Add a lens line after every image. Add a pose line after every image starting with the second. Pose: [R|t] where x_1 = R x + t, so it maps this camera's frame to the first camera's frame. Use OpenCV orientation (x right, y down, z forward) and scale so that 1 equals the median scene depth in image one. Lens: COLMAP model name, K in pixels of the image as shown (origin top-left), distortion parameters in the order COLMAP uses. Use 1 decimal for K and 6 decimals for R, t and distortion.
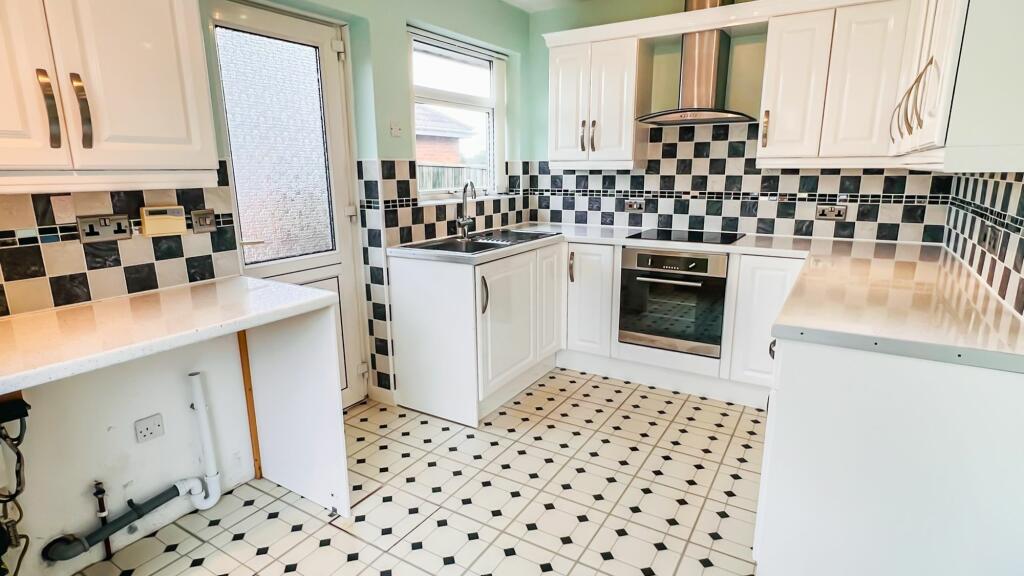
lens RADIAL K [[531.7, 0, 512.3], [0, 531.7, 288.8], [0, 0, 1]] dist [0.002556, -0.001323]
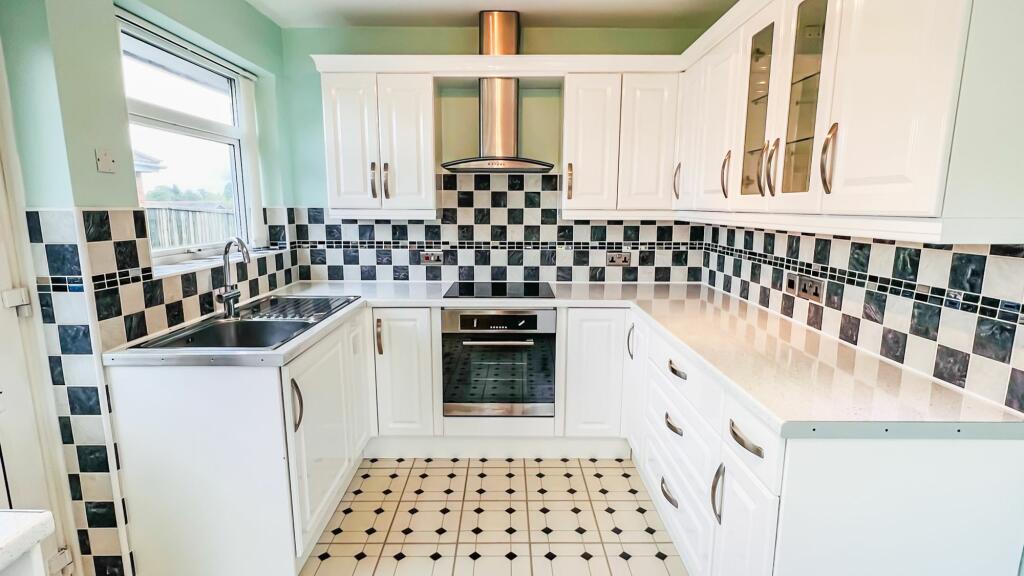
lens RADIAL K [[496.3, 0, 510.6], [0, 496.3, 289.5], [0, 0, 1]] dist [-0.001221, -0.000983]
pose [[0.849829, -0.077840, 0.521279, -0.119037], [0.107984, 0.993768, -0.027648, -0.076168], [-0.515878, 0.079786, 0.852938, 0.249832]]
